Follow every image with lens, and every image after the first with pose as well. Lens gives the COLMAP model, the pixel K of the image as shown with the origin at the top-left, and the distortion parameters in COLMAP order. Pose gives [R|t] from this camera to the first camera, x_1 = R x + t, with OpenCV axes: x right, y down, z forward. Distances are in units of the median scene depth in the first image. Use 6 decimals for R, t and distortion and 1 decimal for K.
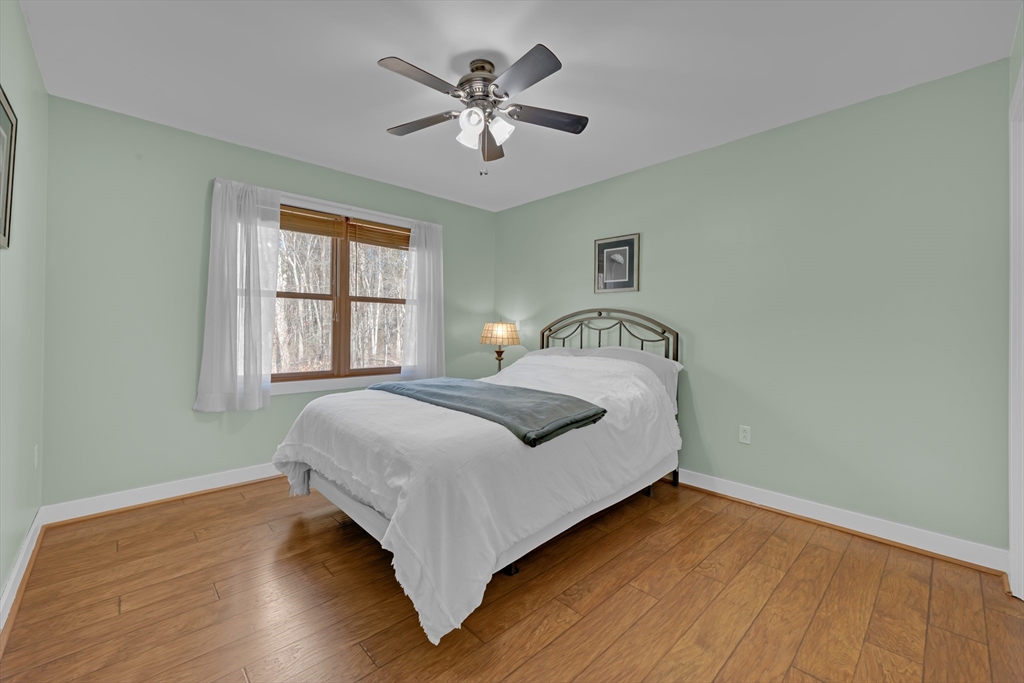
lens RADIAL K [[413.0, 0, 510.5], [0, 413.0, 339.1], [0, 0, 1]] dist [0.003690, -0.000218]
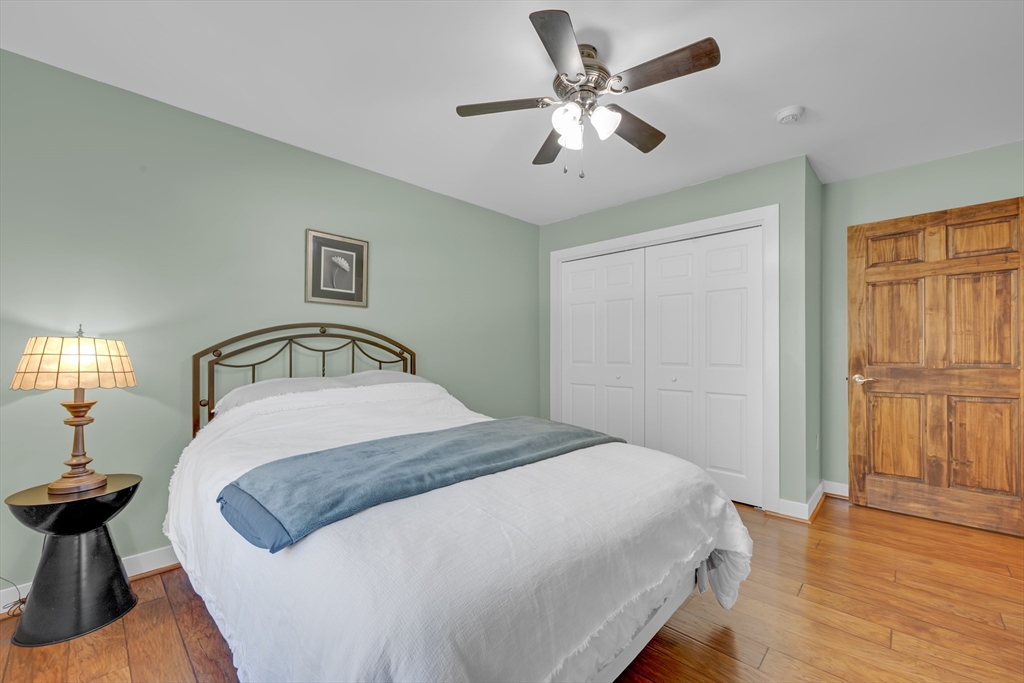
lens RADIAL K [[413.0, 0, 510.5], [0, 413.0, 339.1], [0, 0, 1]] dist [0.003690, -0.000218]
pose [[-0.051718, 0.024978, 0.998349, -0.570791], [0.030359, 0.999264, -0.023428, -0.016185], [-0.998200, 0.029097, -0.052438, 0.713933]]
